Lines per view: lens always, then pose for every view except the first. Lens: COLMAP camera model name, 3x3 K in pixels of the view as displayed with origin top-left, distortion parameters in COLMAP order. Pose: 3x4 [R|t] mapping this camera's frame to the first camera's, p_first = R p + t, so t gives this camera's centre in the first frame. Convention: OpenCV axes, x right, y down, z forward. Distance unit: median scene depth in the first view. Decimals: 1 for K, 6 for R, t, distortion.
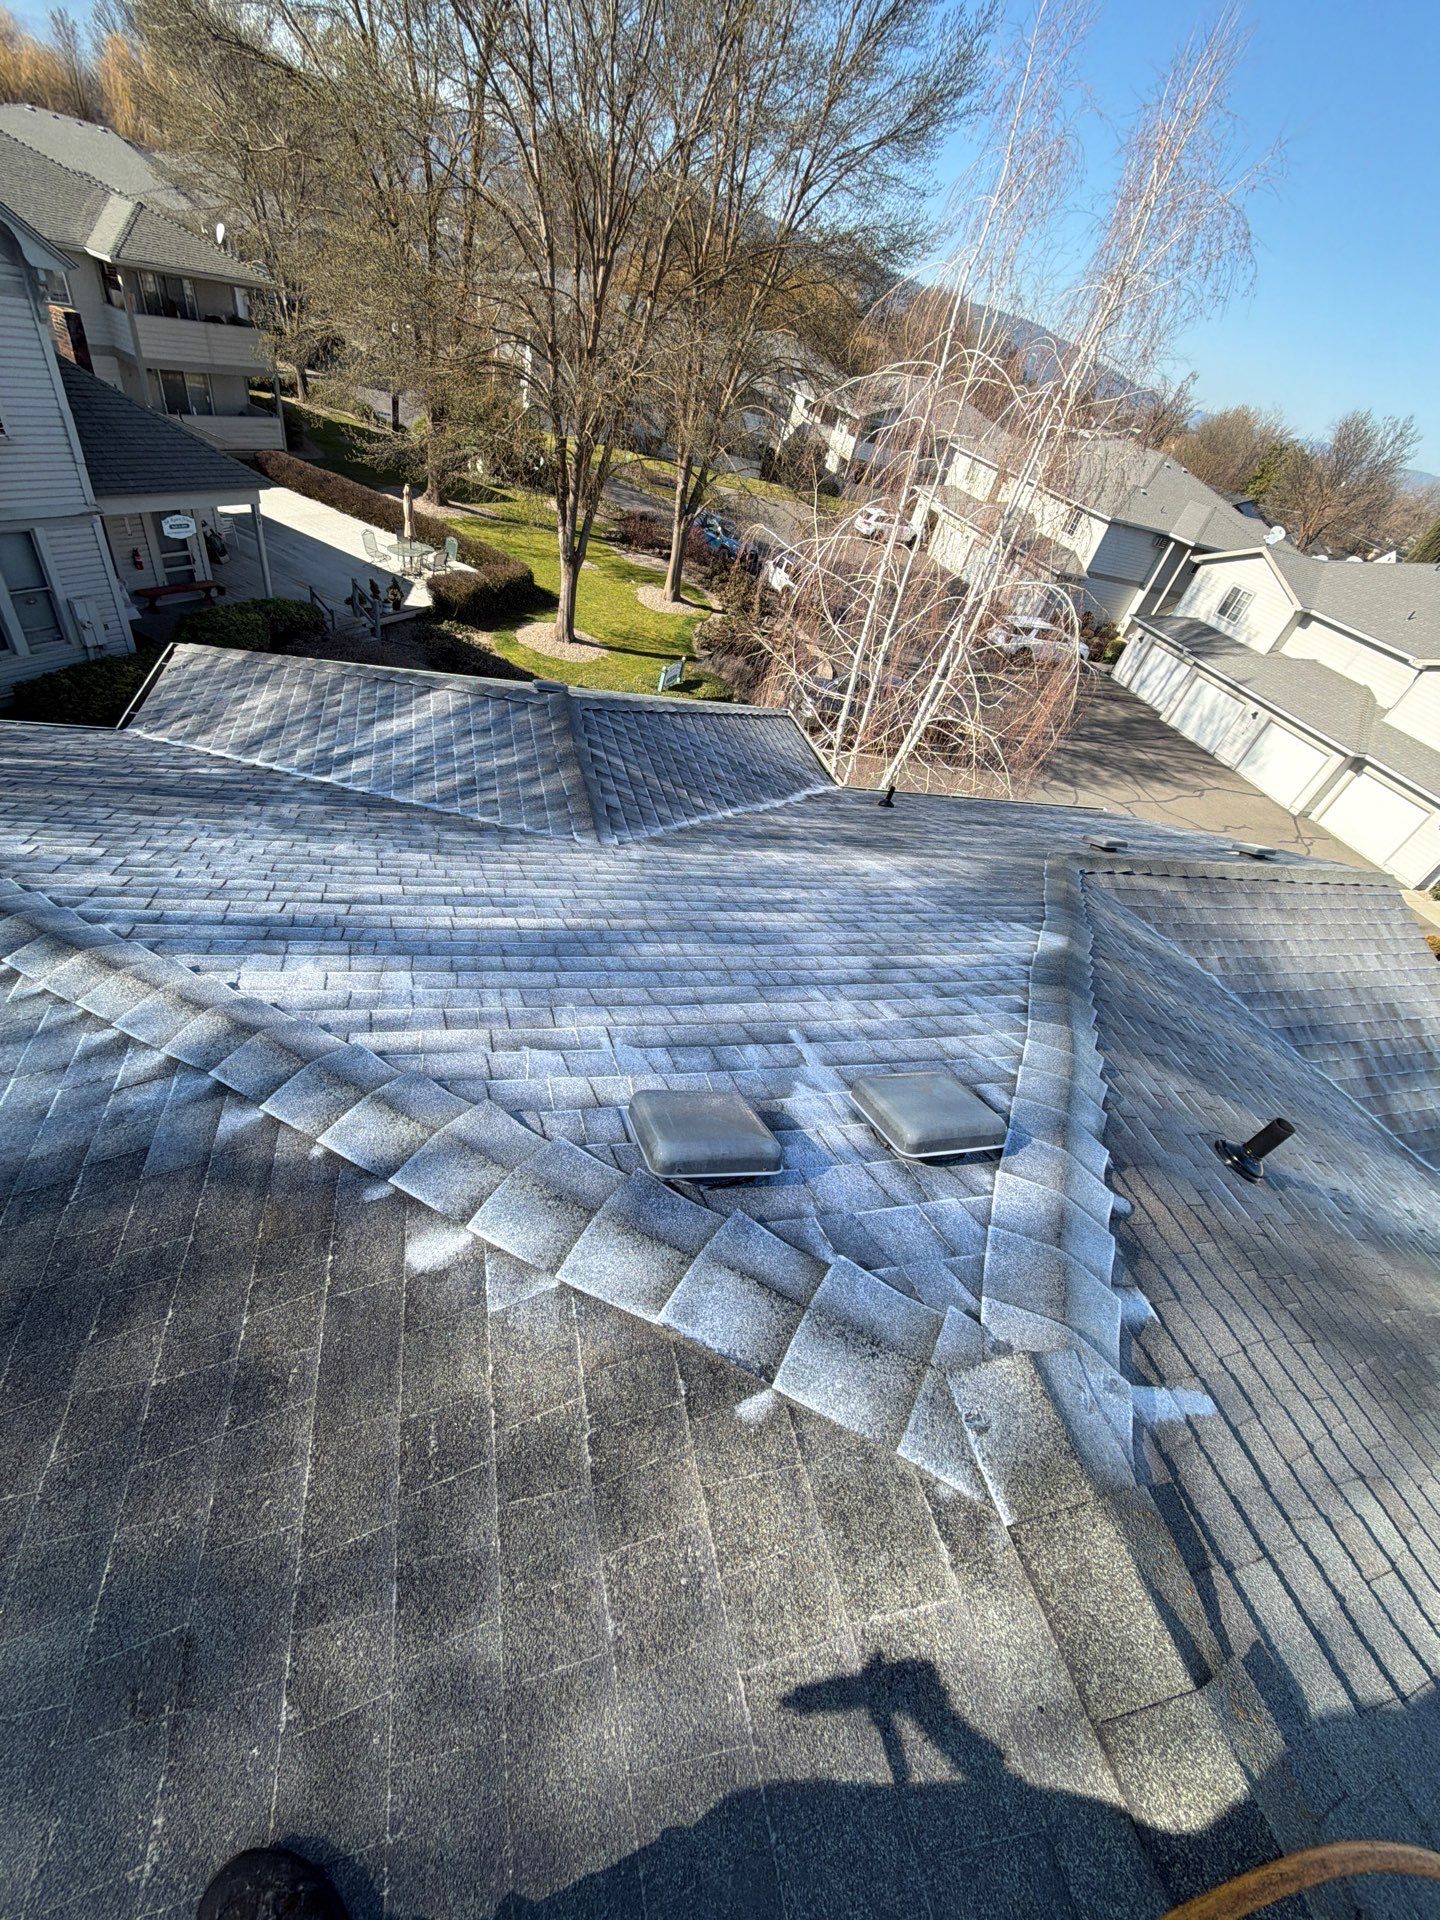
lens RADIAL K [[757.9, 0, 720.0], [0, 757.9, 960.0], [0, 0, 1]] dist [0.000602, -0.000308]
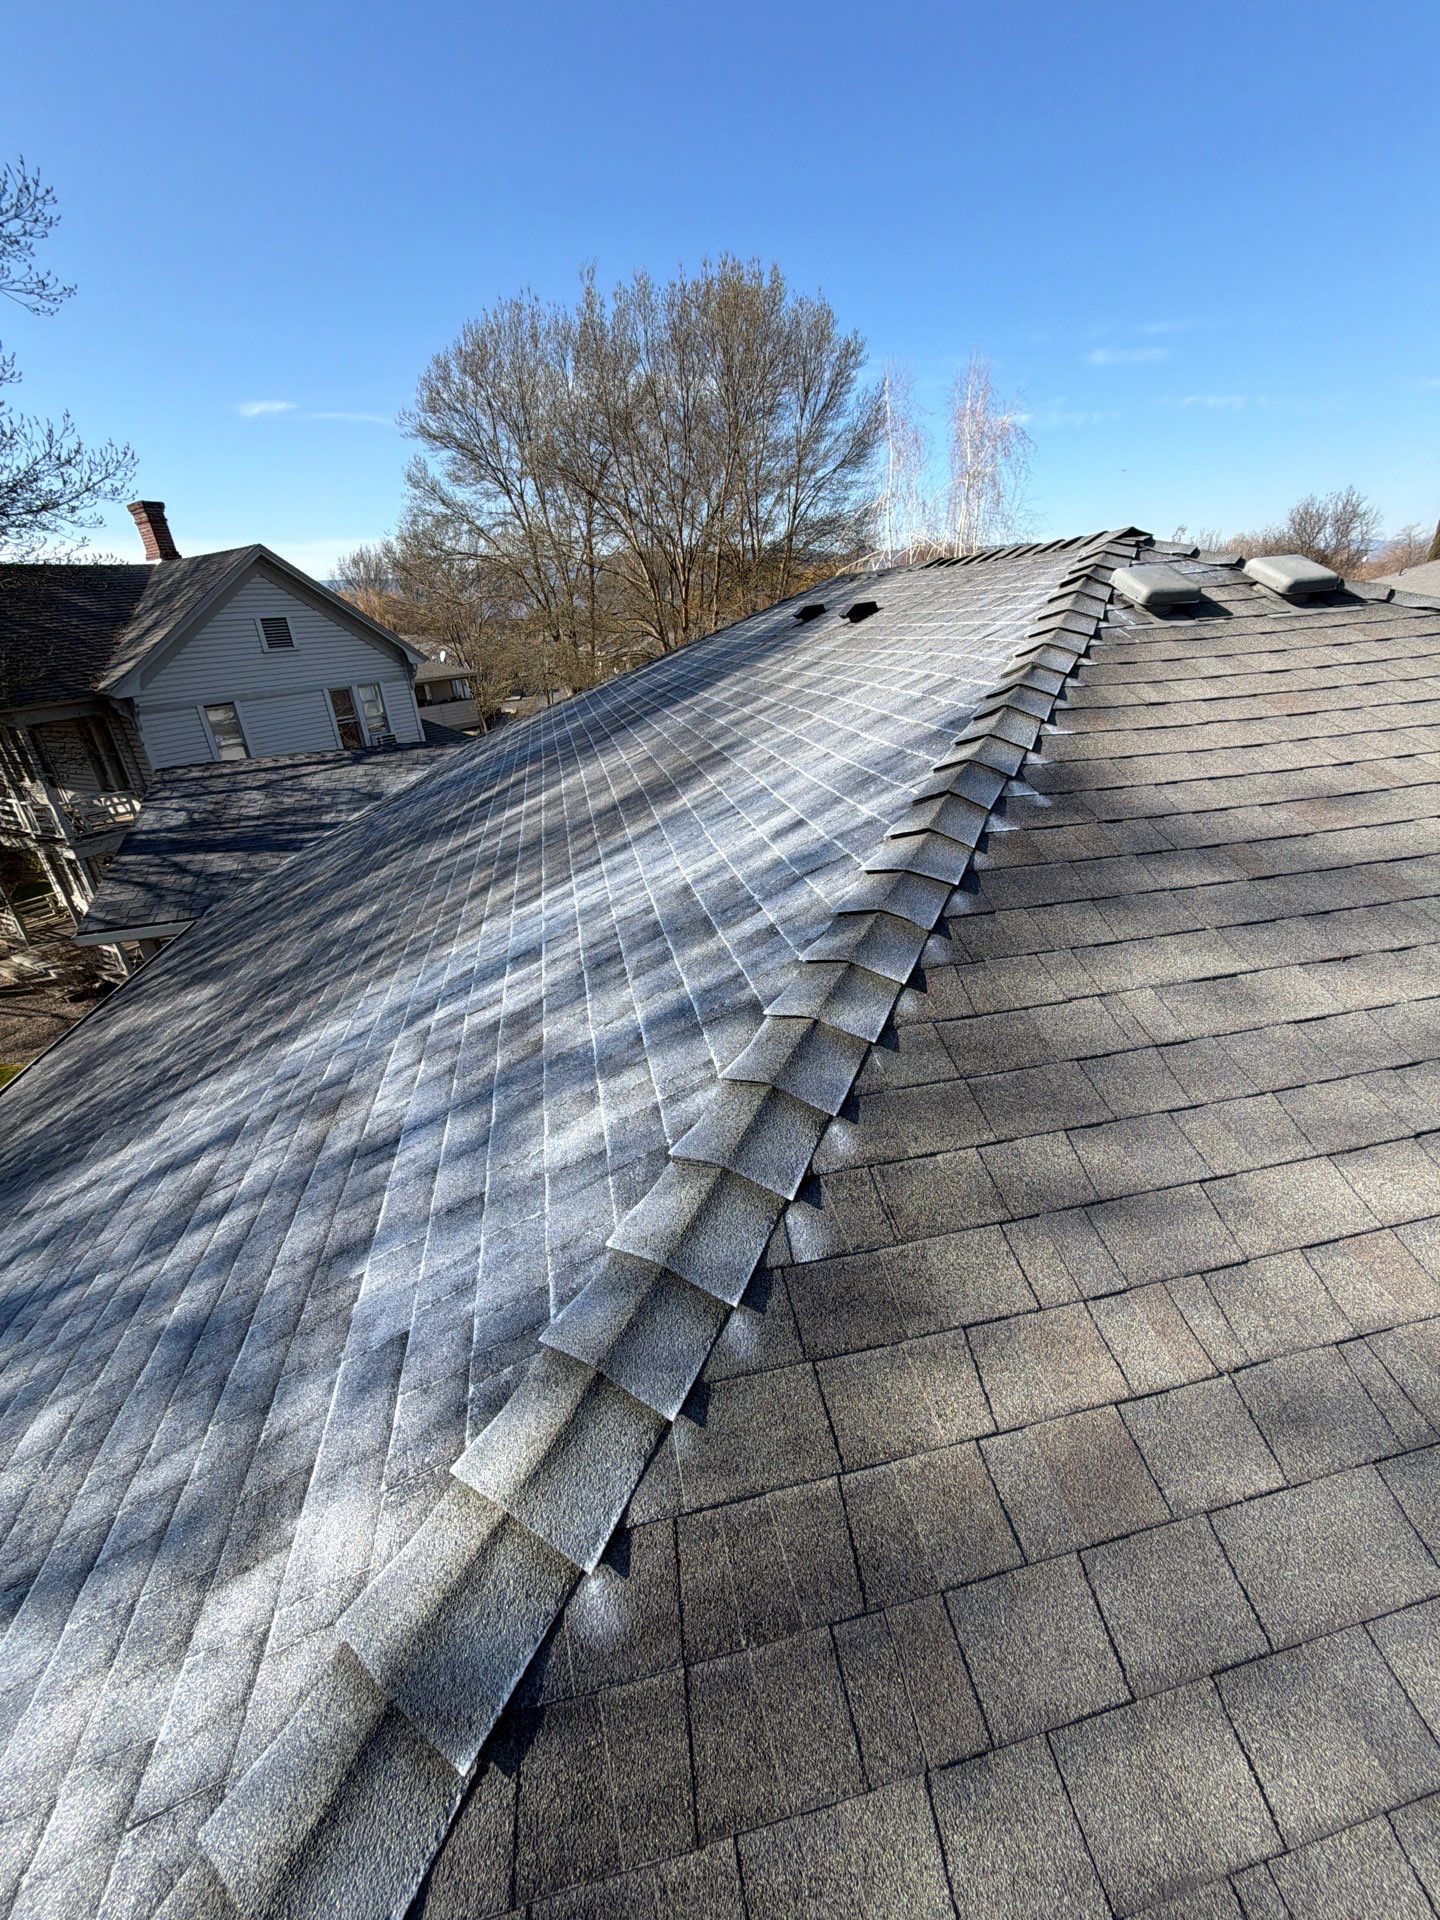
lens RADIAL K [[761.7, 0, 717.0], [0, 761.7, 959.6], [0, 0, 1]] dist [-0.003171, 0.000159]
pose [[0.956812, -0.243093, -0.159423, -0.014850], [0.185338, 0.932595, -0.309704, 0.227711], [0.223964, 0.266781, 0.937373, -0.188888]]
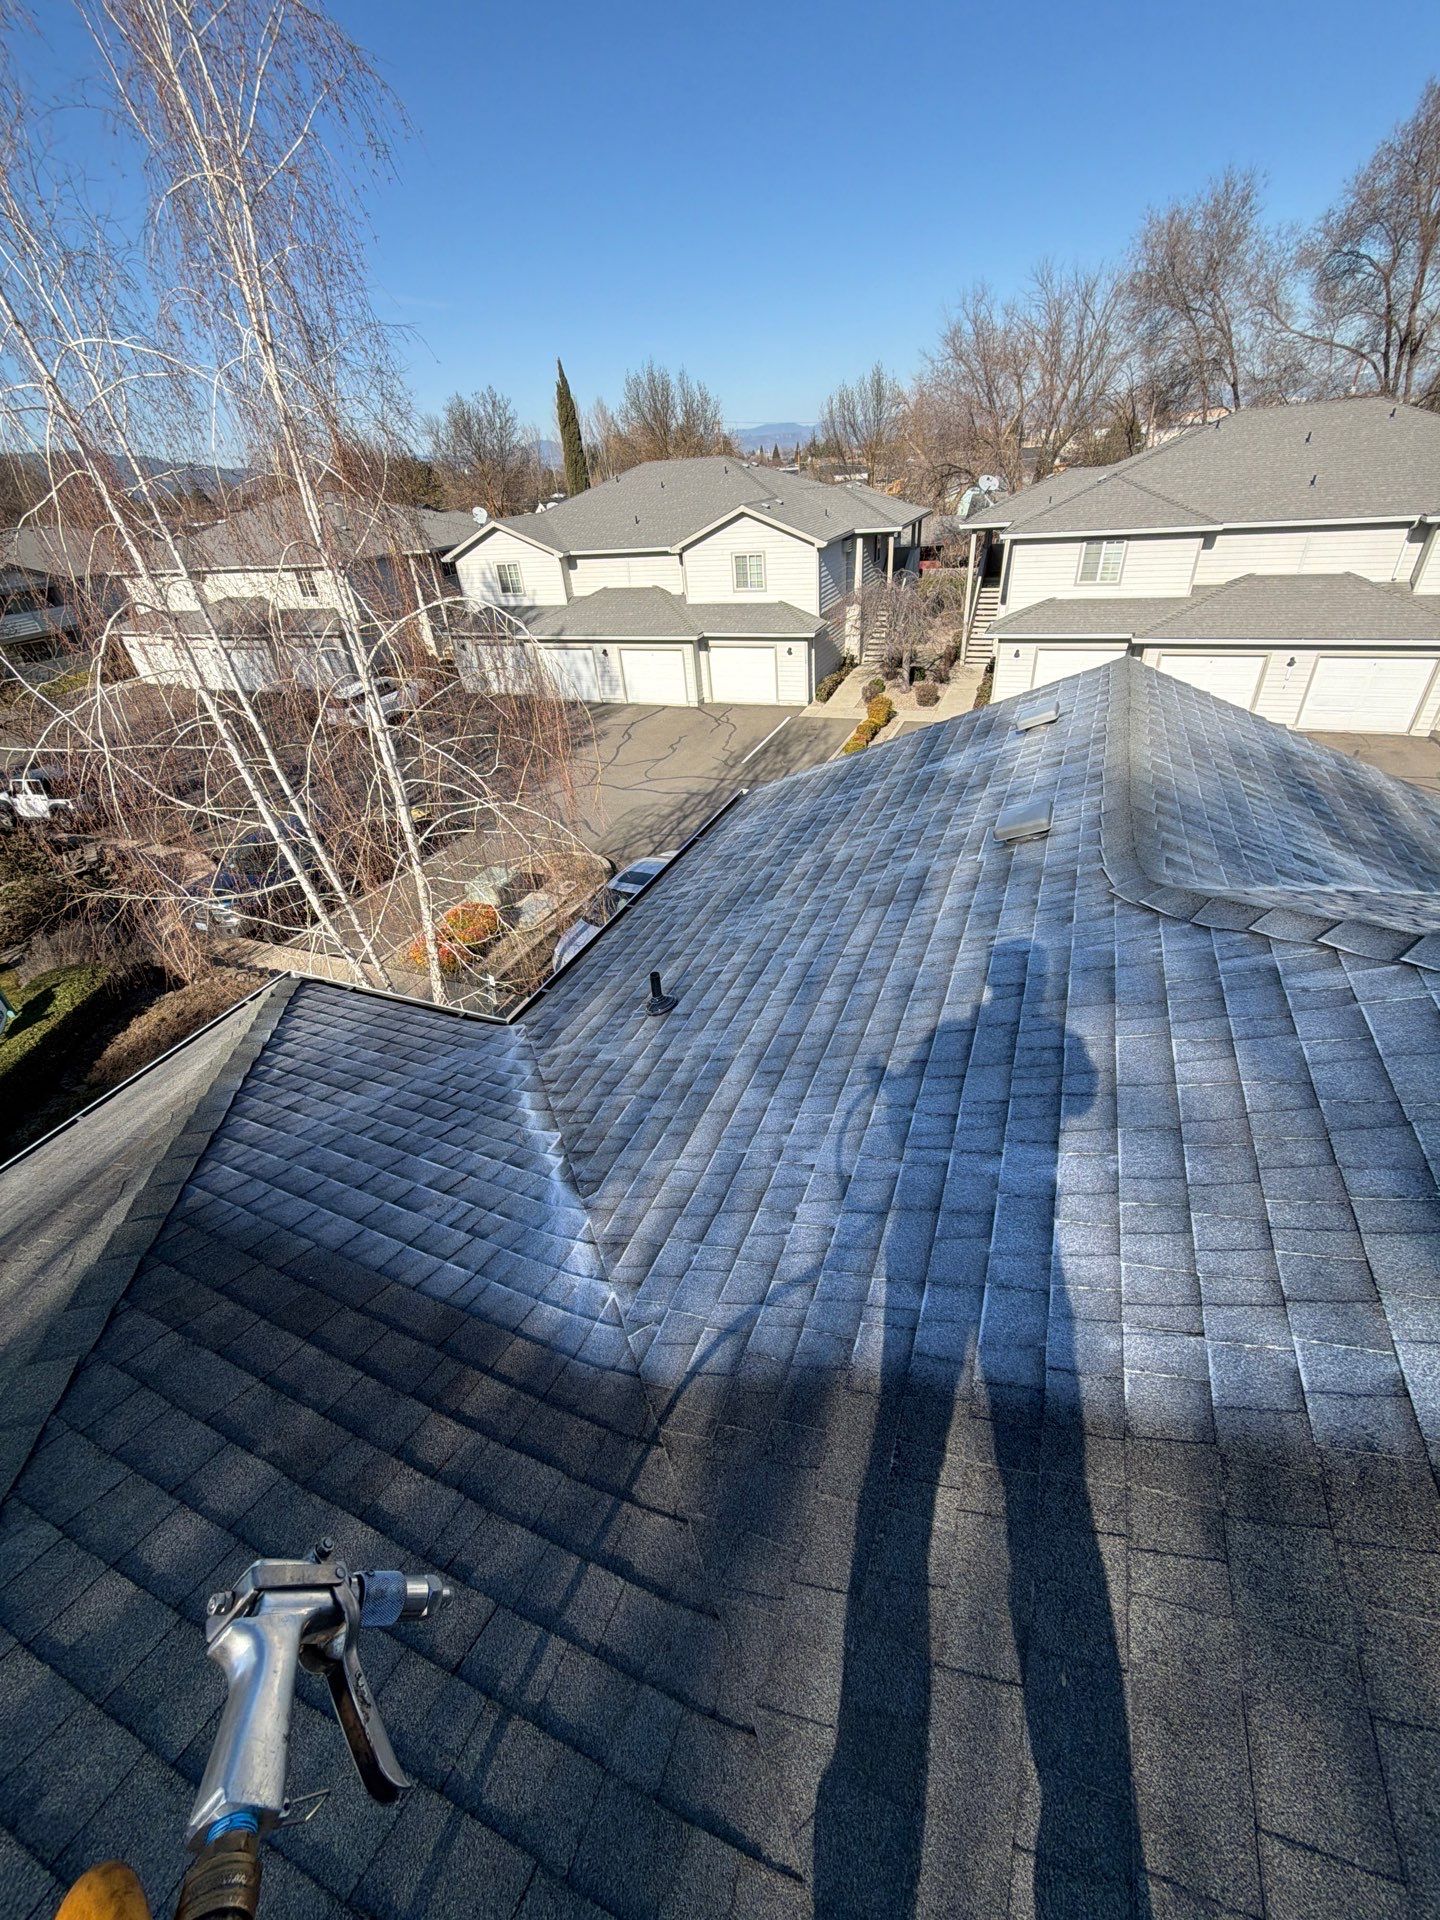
lens RADIAL K [[756.0, 0, 720.5], [0, 756.0, 961.4], [0, 0, 1]] dist [-0.003120, 0.000152]
pose [[0.574161, -0.652437, 0.494636, 0.001709], [0.679461, 0.716774, 0.156741, -0.079723], [-0.456806, 0.246092, 0.854849, 0.153477]]
